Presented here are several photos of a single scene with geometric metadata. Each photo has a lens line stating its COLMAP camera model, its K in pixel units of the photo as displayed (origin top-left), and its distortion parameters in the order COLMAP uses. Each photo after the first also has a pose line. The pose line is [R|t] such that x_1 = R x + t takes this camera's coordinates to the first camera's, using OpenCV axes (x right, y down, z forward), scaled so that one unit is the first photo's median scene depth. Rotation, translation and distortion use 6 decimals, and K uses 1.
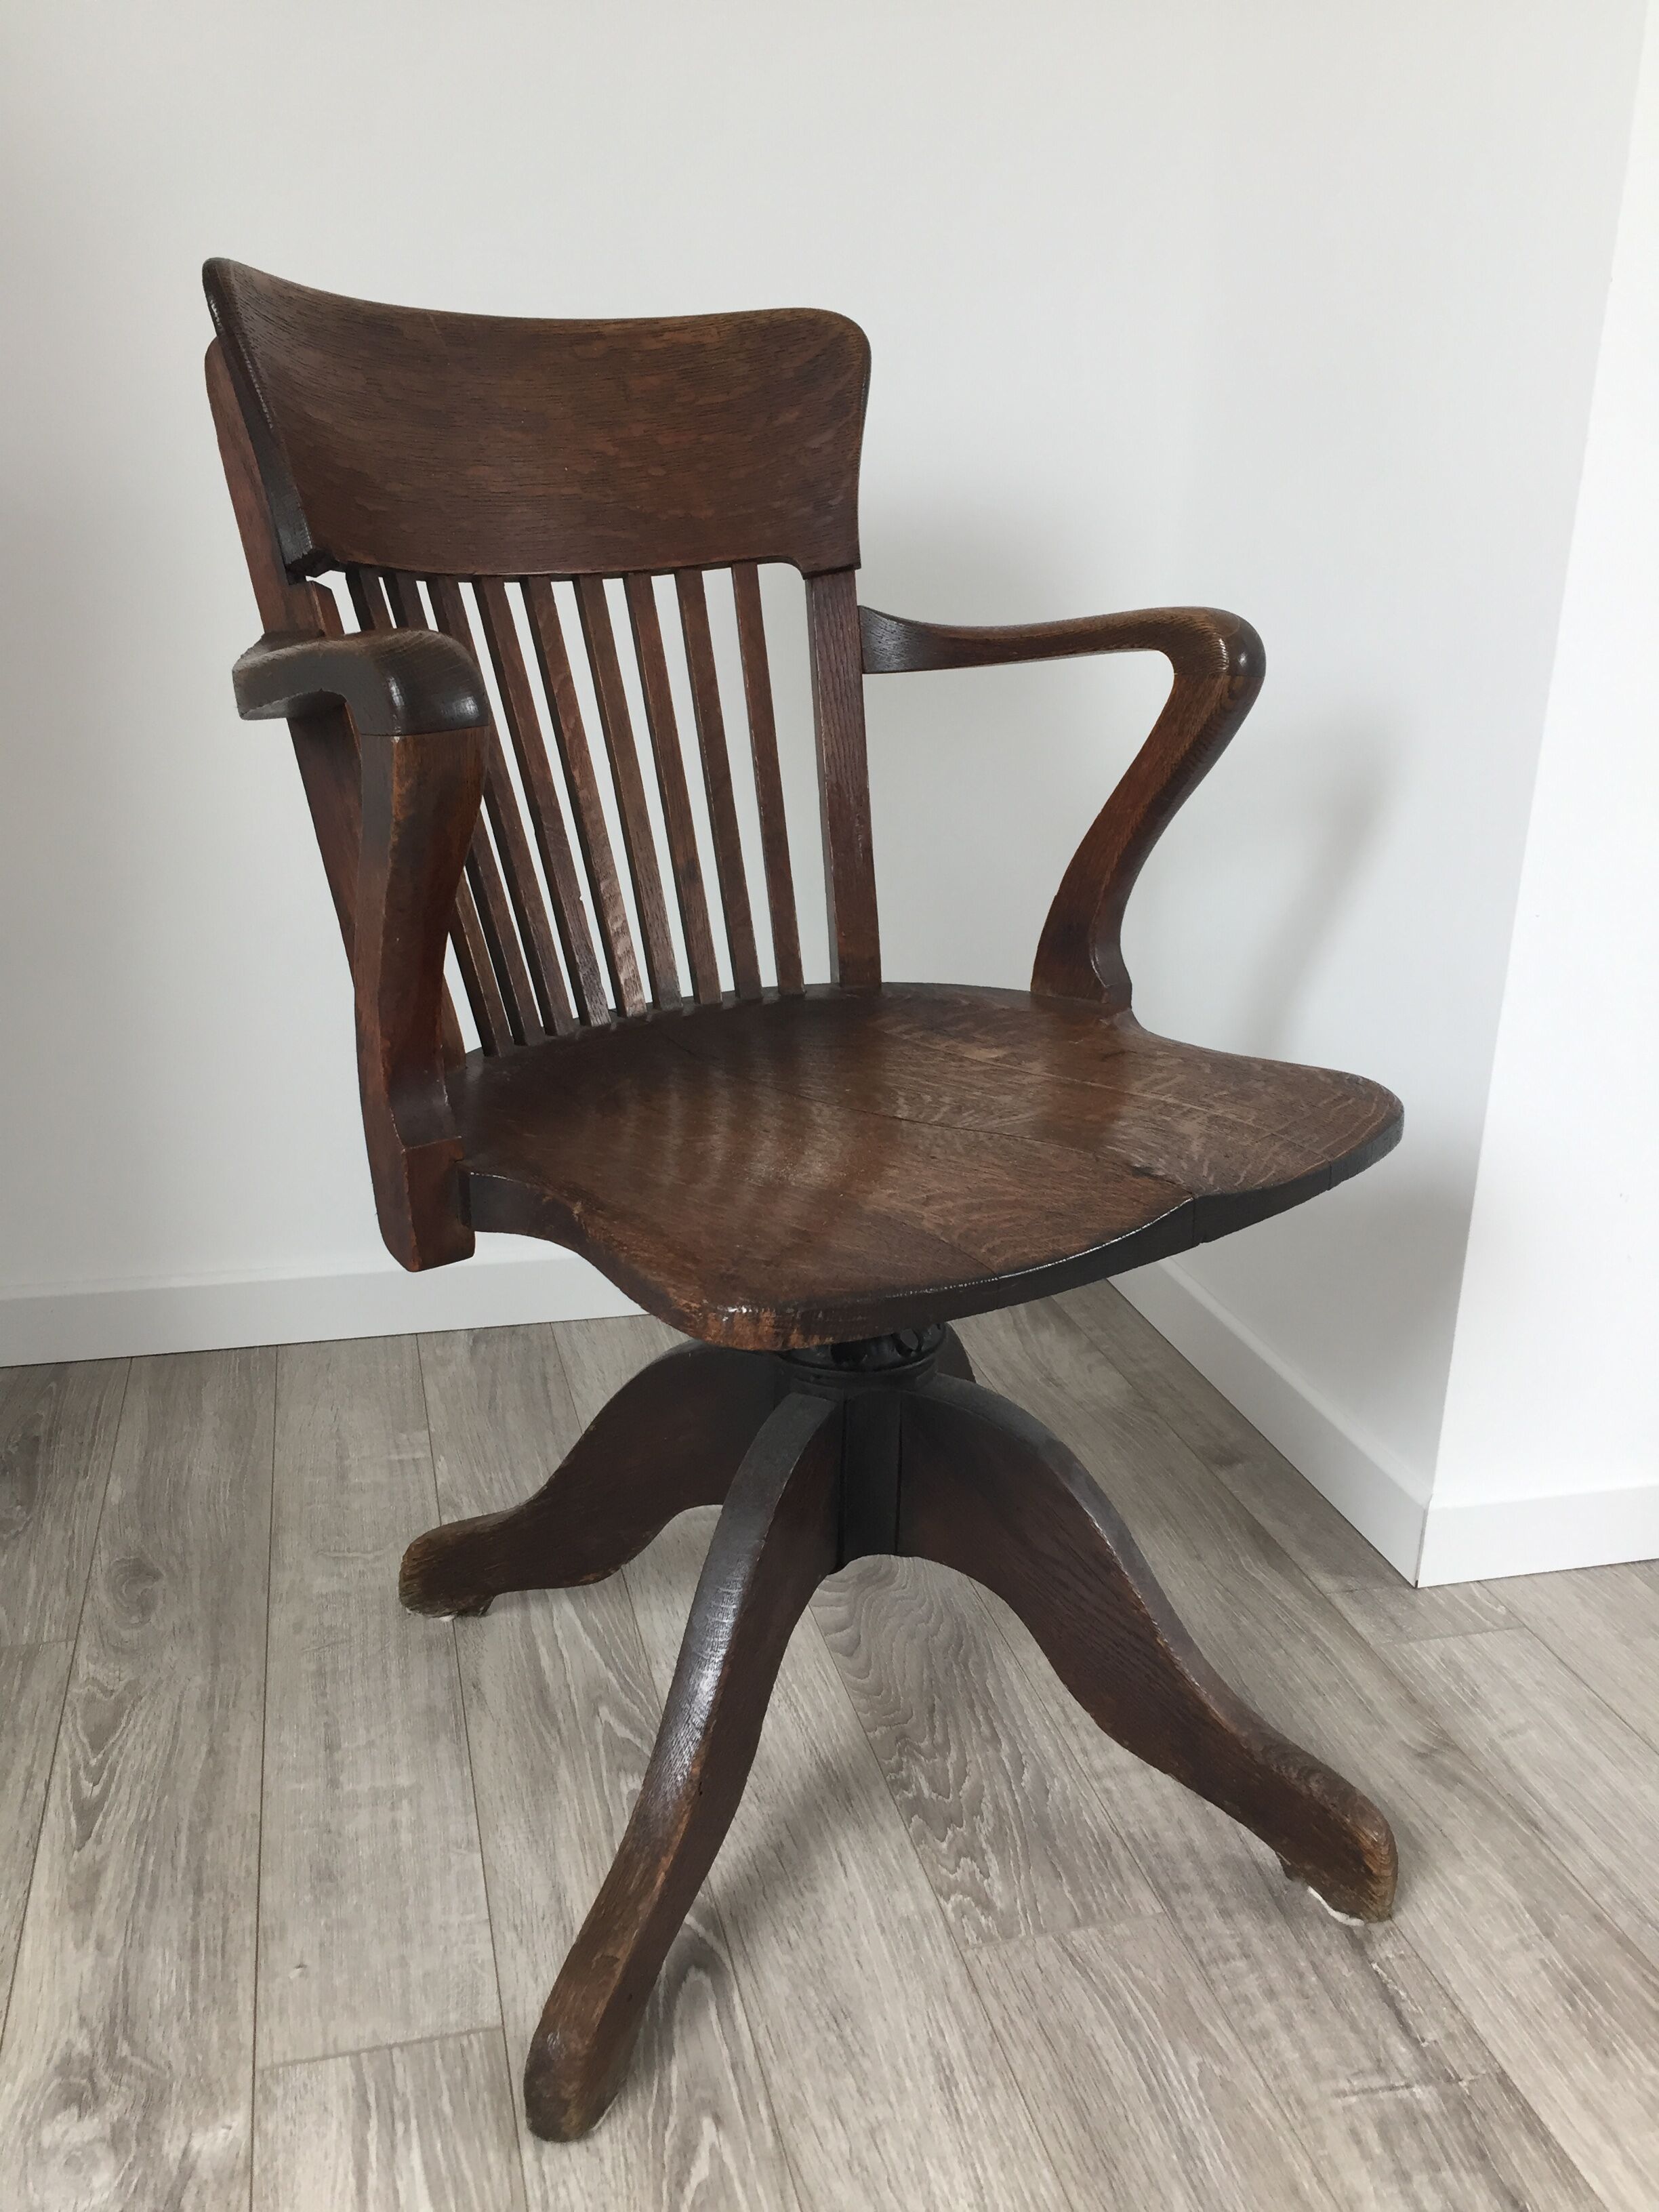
lens RADIAL K [[1895.8, 0, 850.2], [0, 1895.8, 1111.3], [0, 0, 1]] dist [0.089570, -0.126524]
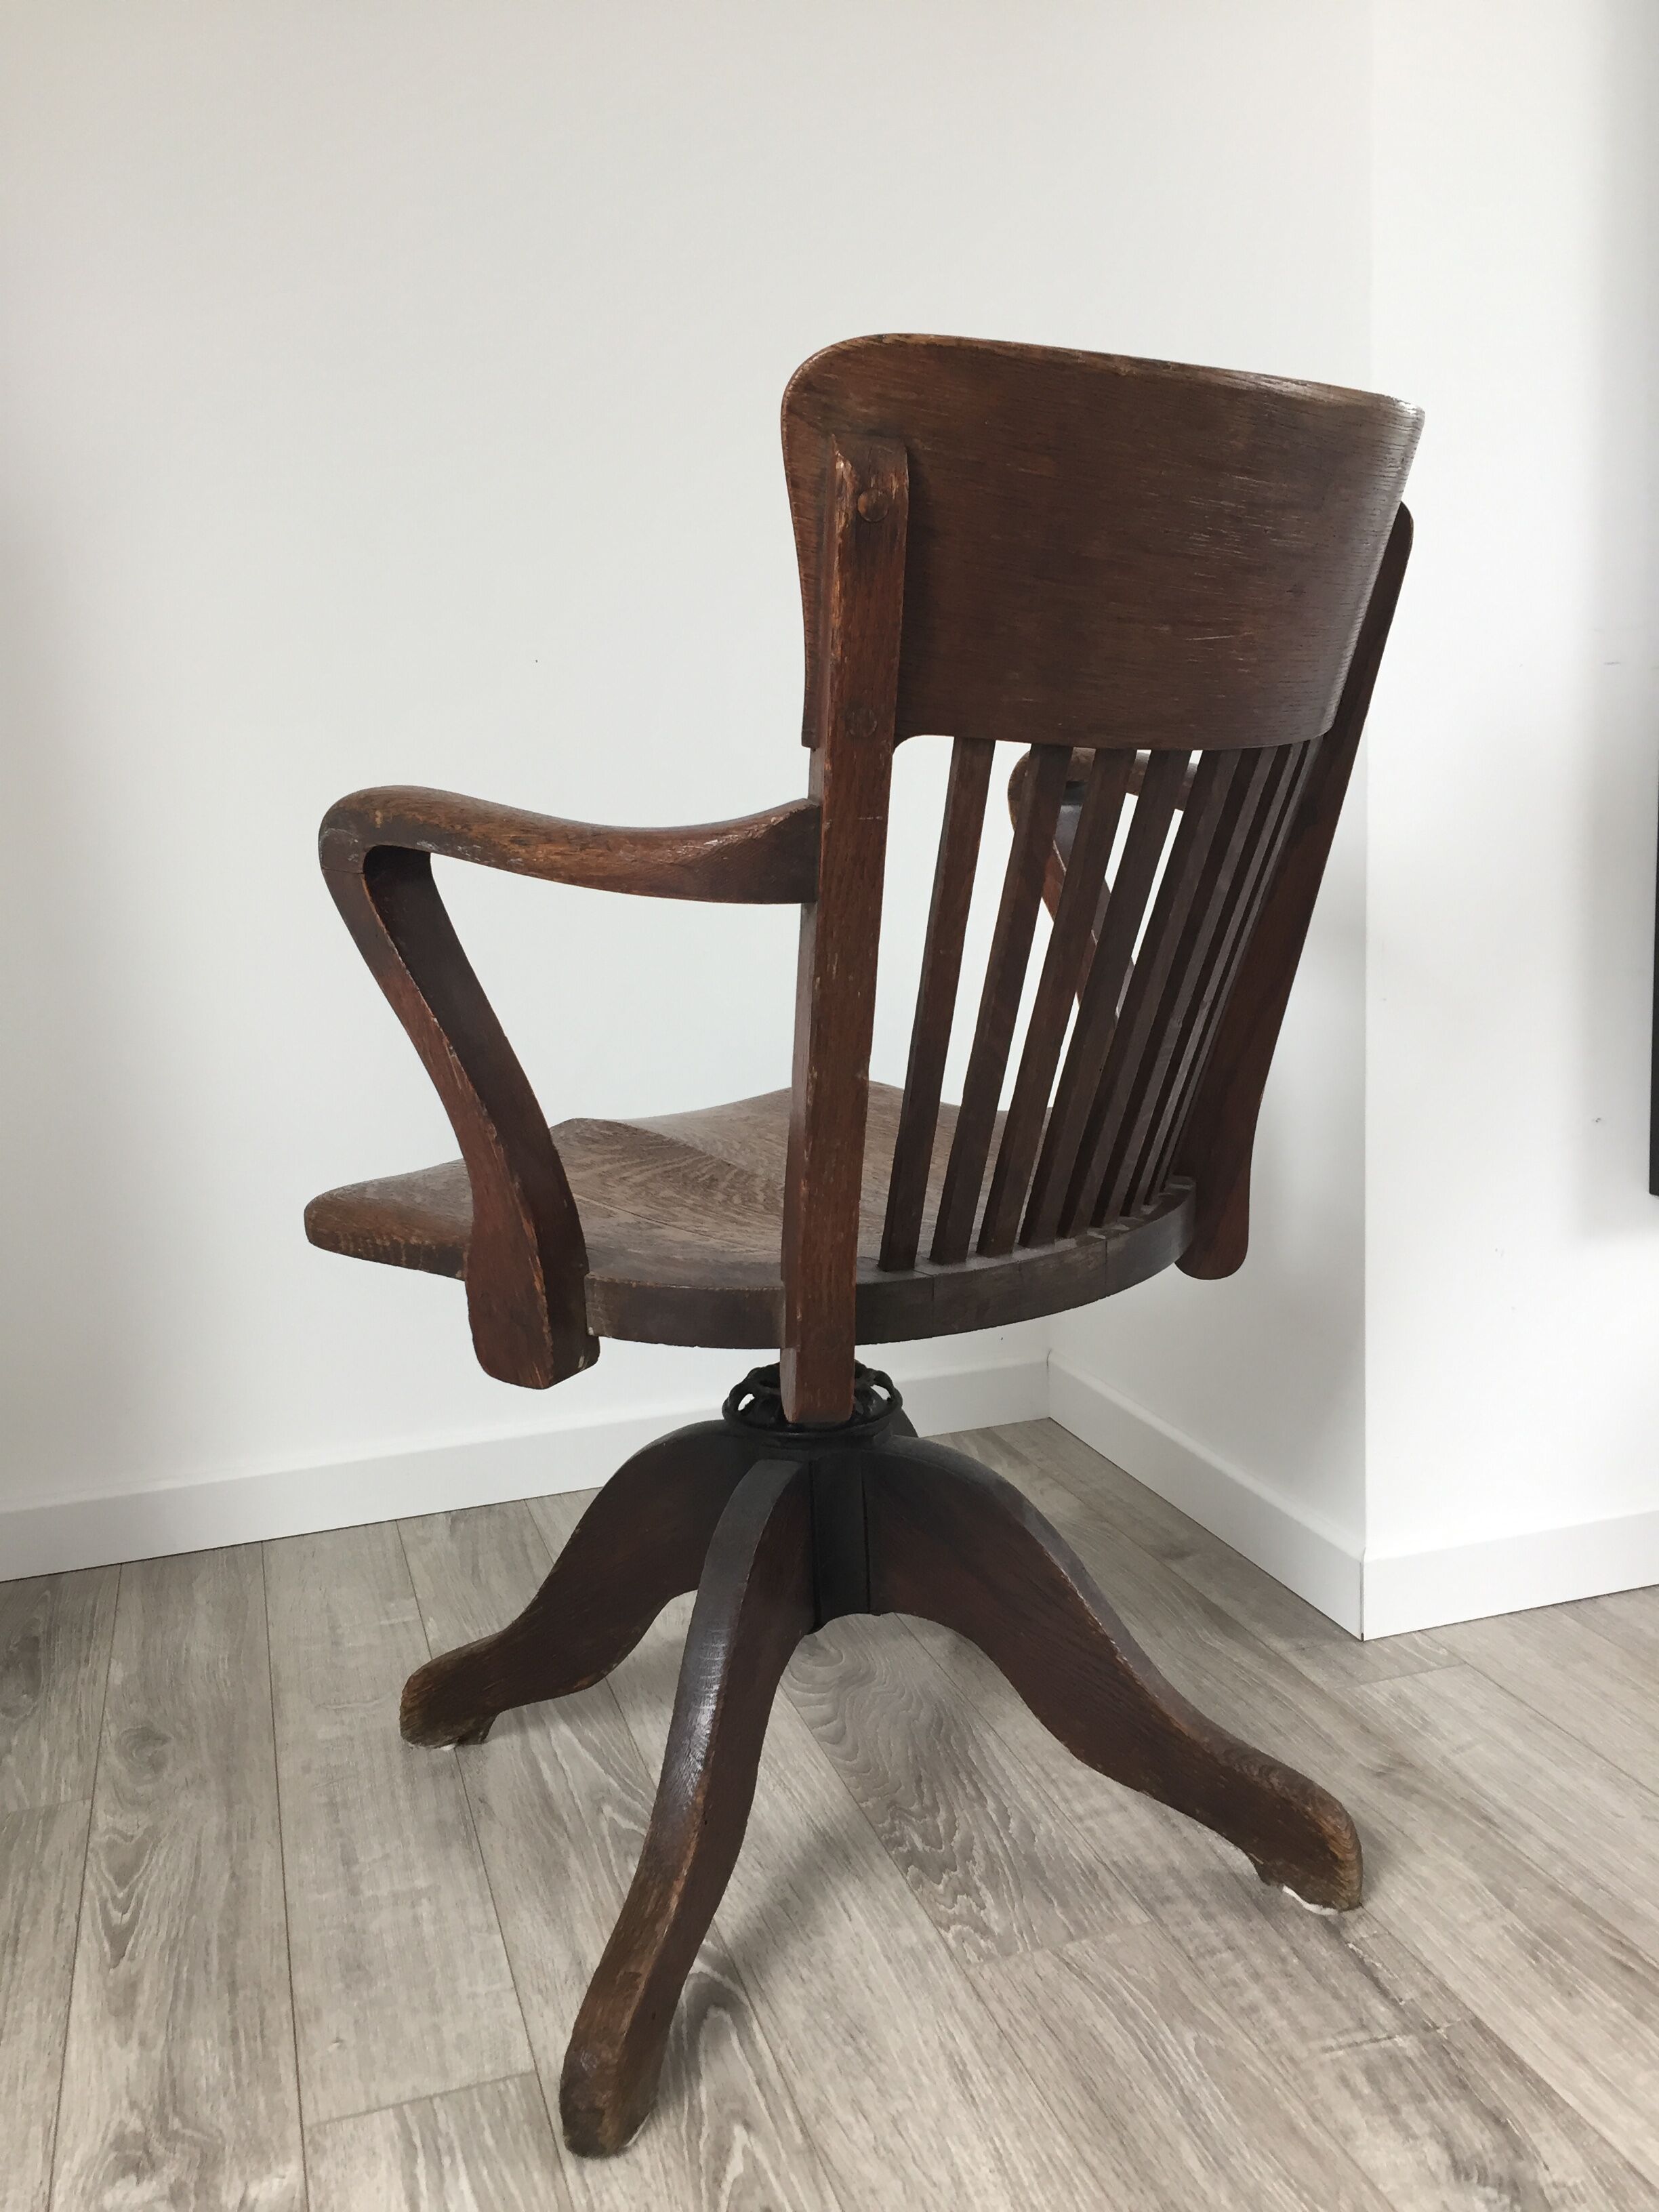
lens RADIAL K [[1895.8, 0, 850.2], [0, 1895.8, 1111.3], [0, 0, 1]] dist [0.089570, -0.126524]
pose [[0.995794, -0.082184, 0.040510, -0.008737], [0.087291, 0.985304, -0.146823, 0.119786], [-0.027848, 0.149742, 0.988333, -0.113960]]
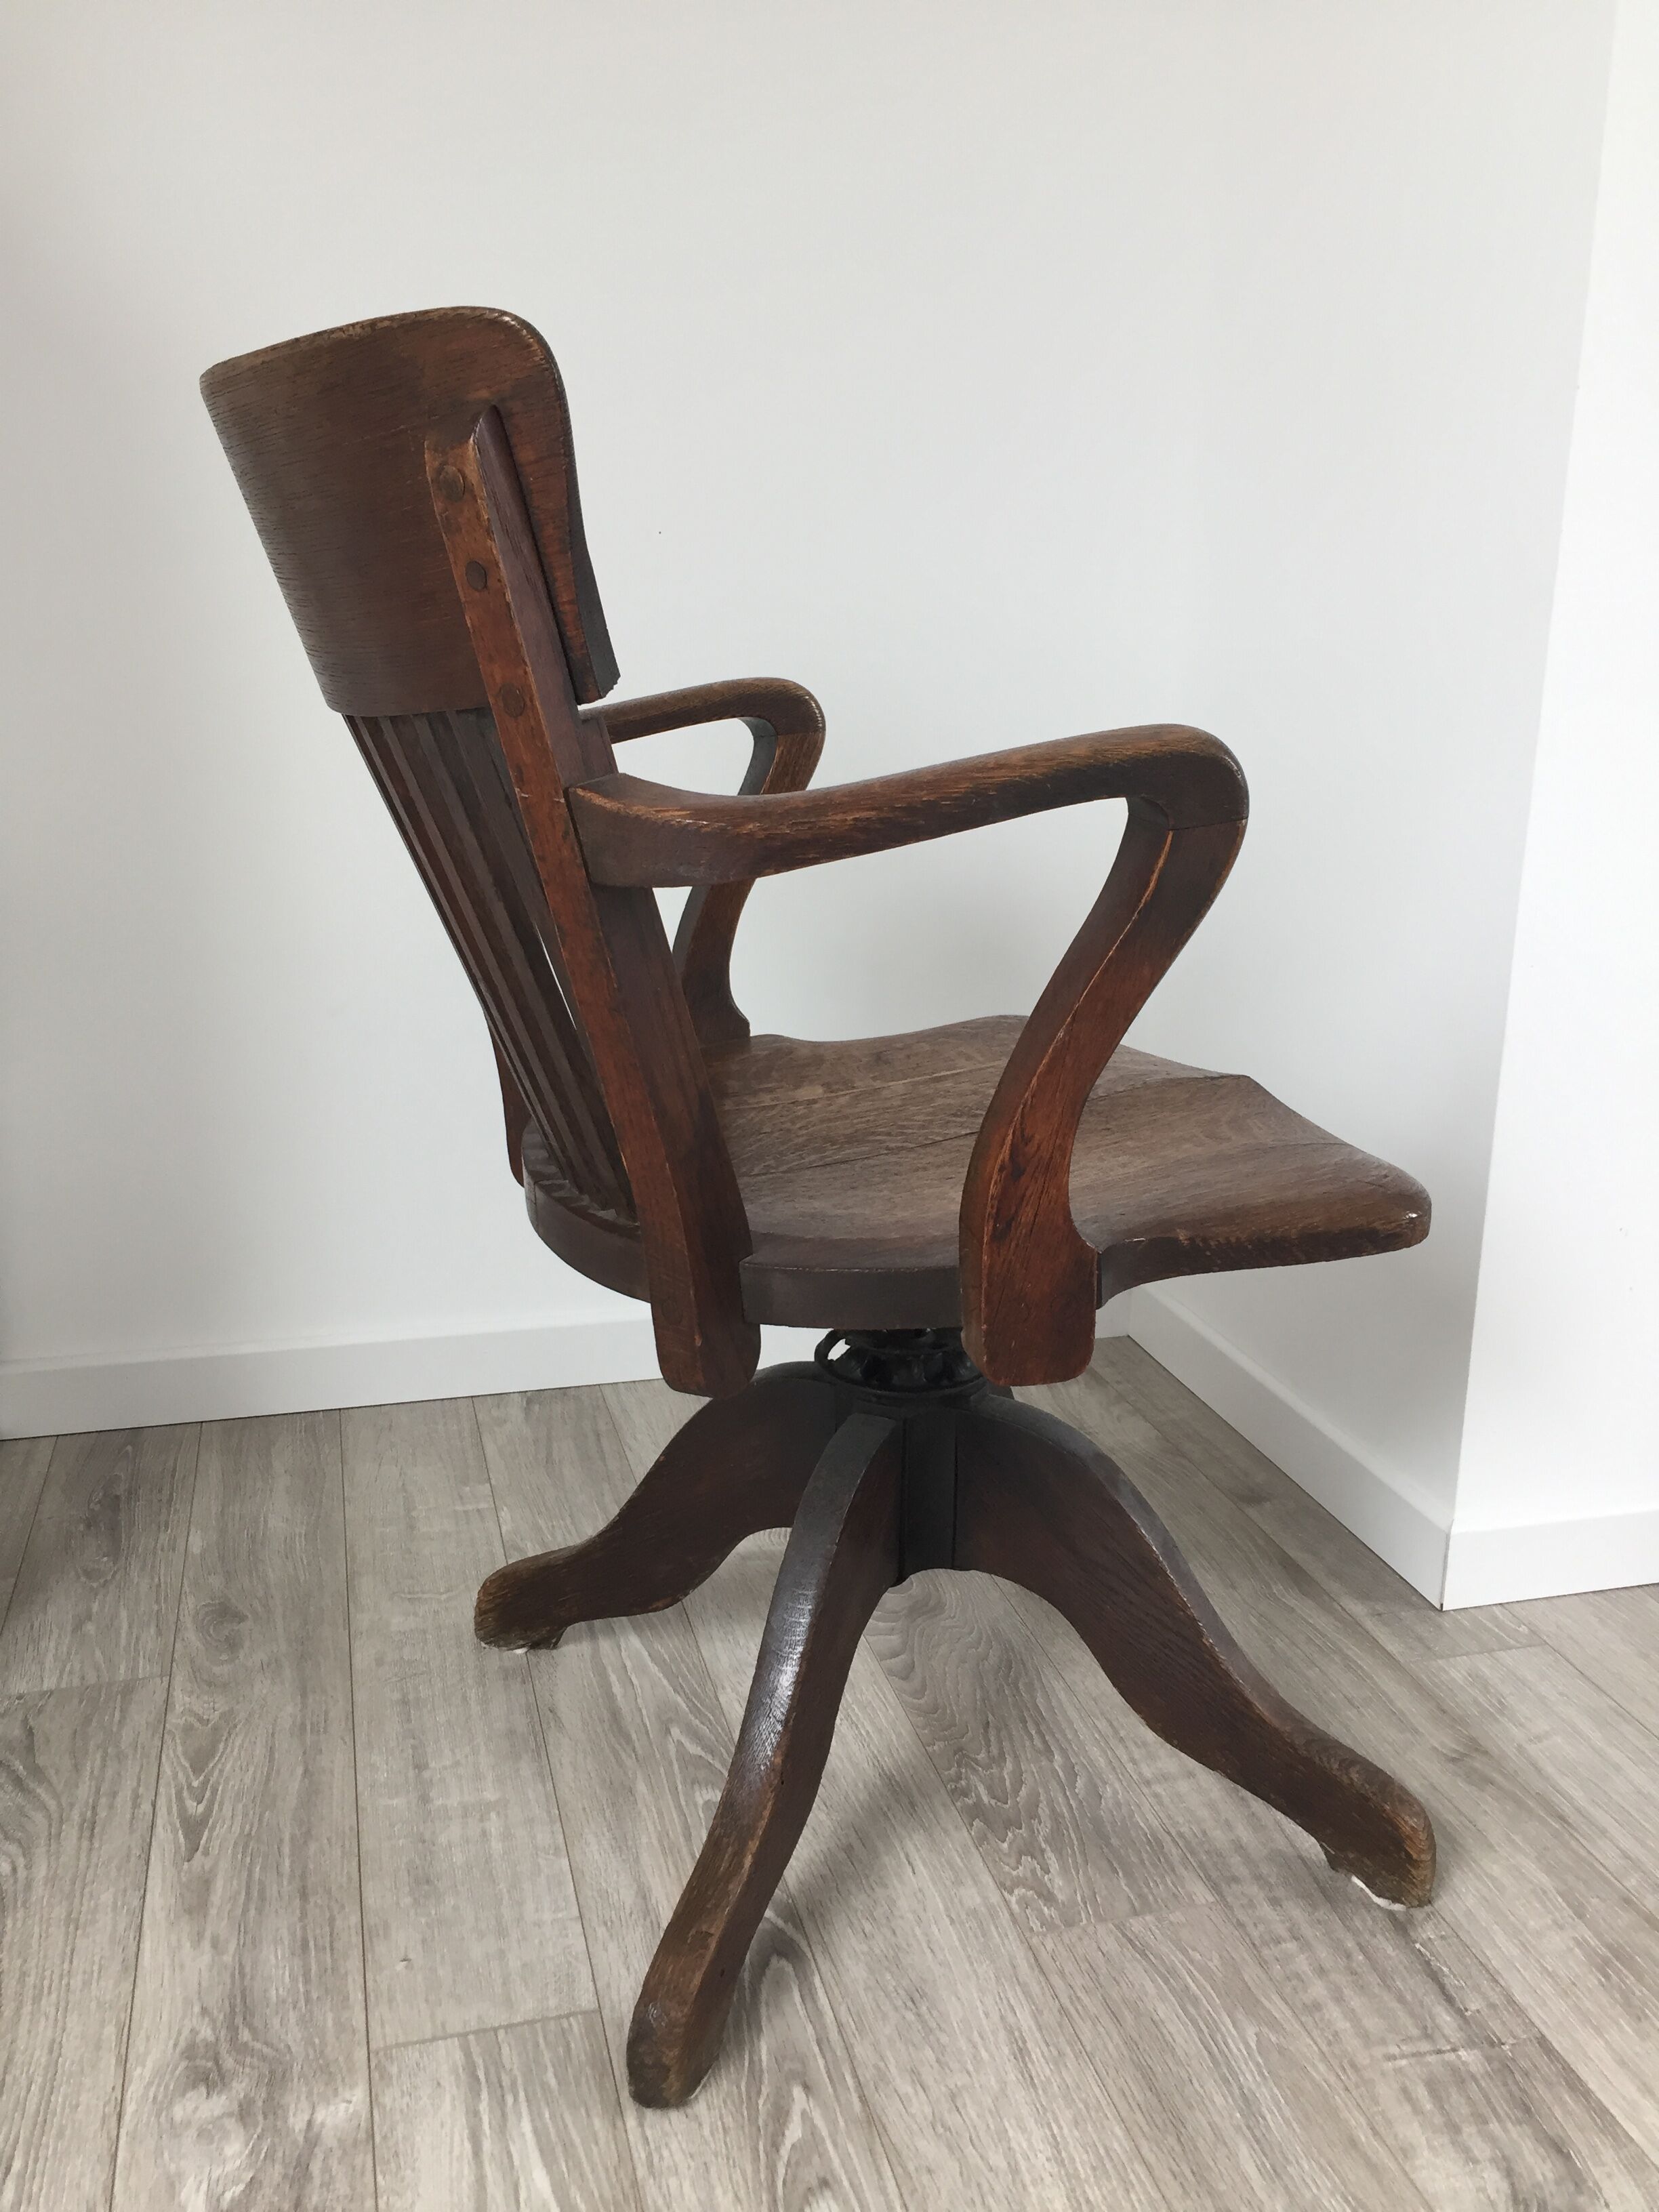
lens RADIAL K [[1895.8, 0, 850.2], [0, 1895.8, 1111.3], [0, 0, 1]] dist [0.089570, -0.126524]
pose [[0.999854, -0.017001, 0.001752, -0.033304], [0.017074, 0.998174, -0.057949, 0.041540], [-0.000764, 0.057971, 0.998318, -0.082427]]
